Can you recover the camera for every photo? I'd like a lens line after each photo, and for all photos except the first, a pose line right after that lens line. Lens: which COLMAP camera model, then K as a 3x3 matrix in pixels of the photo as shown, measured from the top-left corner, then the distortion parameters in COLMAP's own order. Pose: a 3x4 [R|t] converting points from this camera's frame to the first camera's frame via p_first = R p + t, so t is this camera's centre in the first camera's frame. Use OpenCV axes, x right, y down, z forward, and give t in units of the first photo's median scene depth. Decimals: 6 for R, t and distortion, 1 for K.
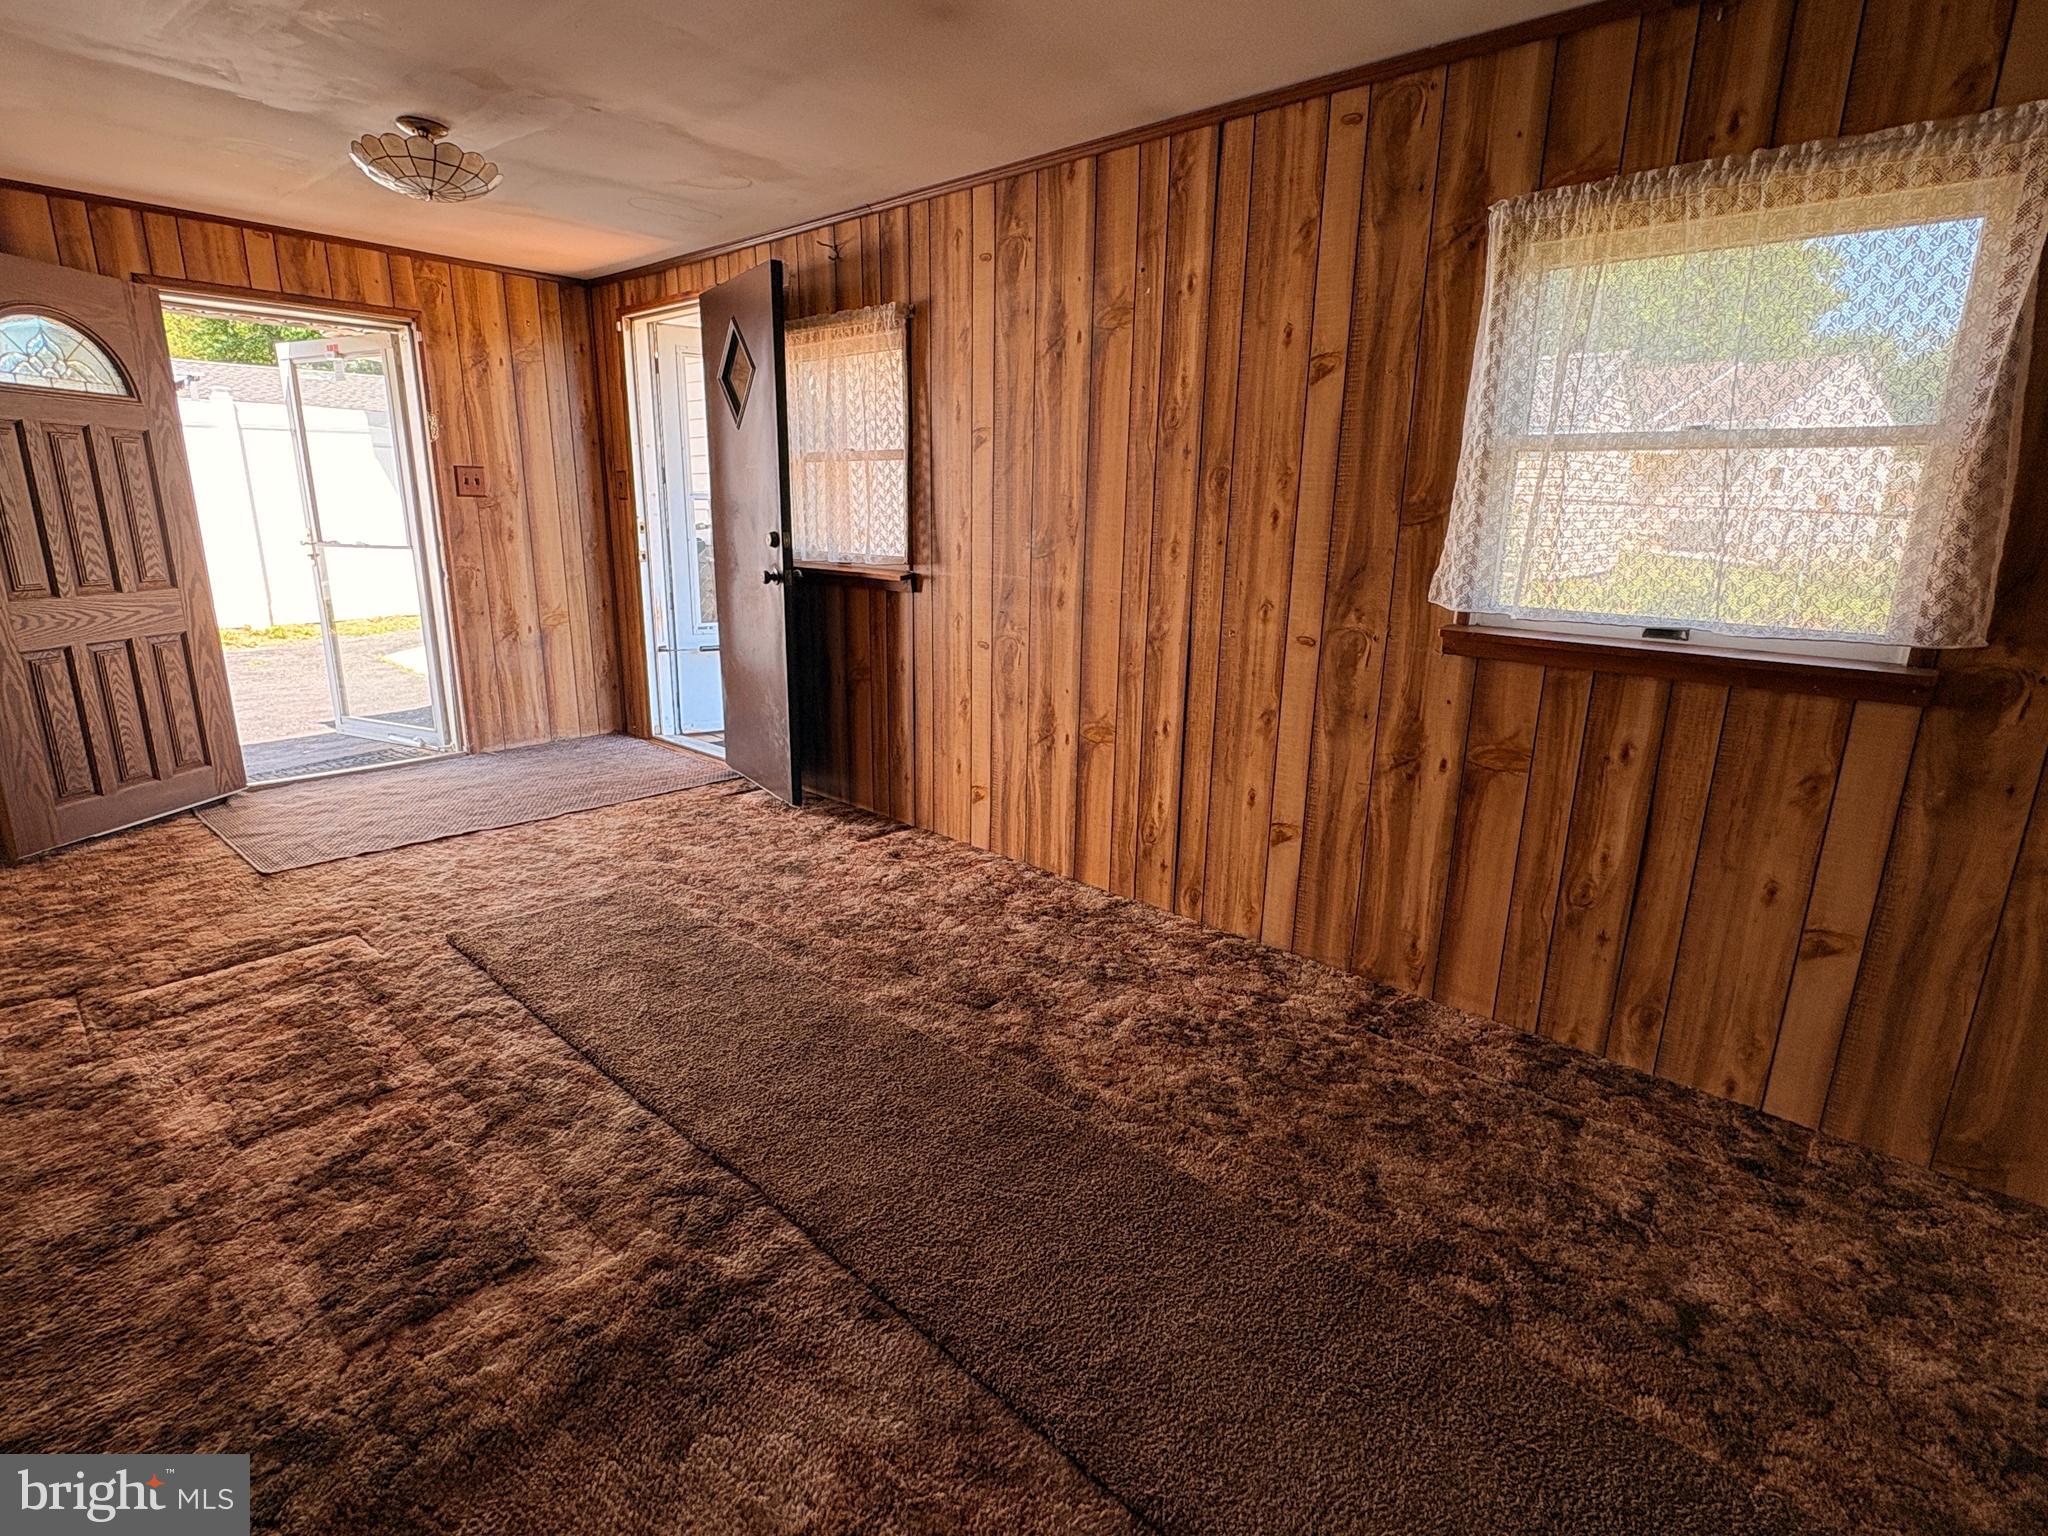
lens RADIAL K [[1014.5, 0, 1024.0], [0, 1014.5, 768.0], [0, 0, 1]] dist [0.001193, 0.000564]
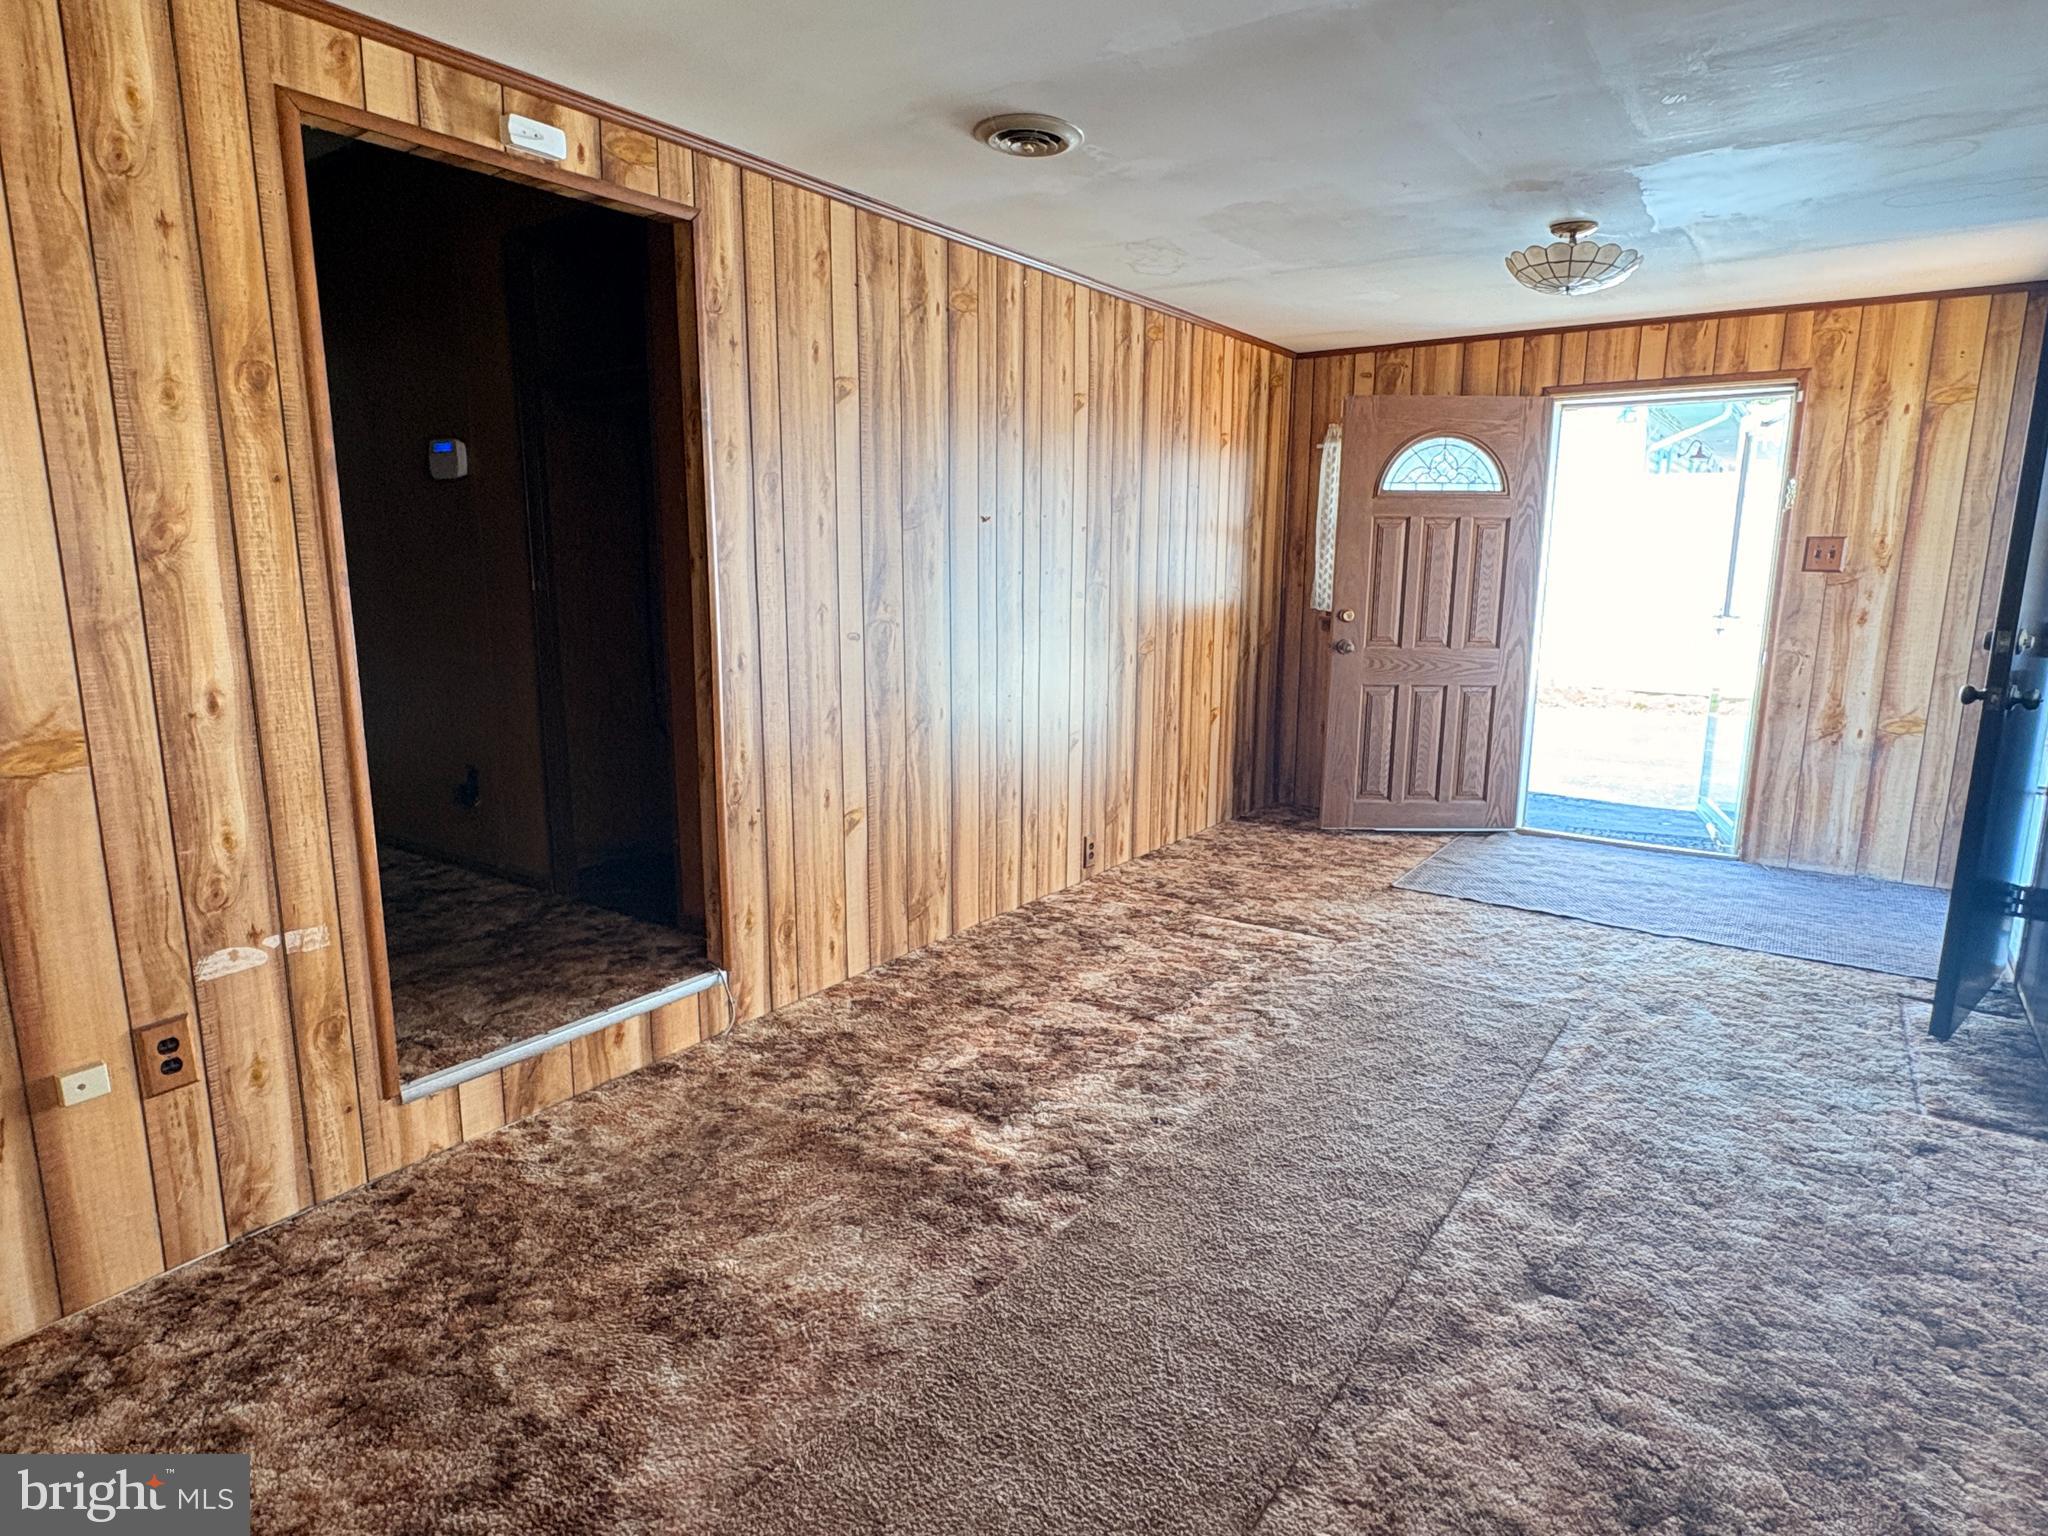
lens RADIAL K [[1161.9, 0, 1024.0], [0, 1161.9, 768.0], [0, 0, 1]] dist [0.001002, 0.000606]
pose [[0.126109, 0.171247, -0.977124, 0.524334], [-0.251507, 0.958325, 0.135492, -0.108265], [0.959604, 0.228667, 0.163923, 0.347177]]
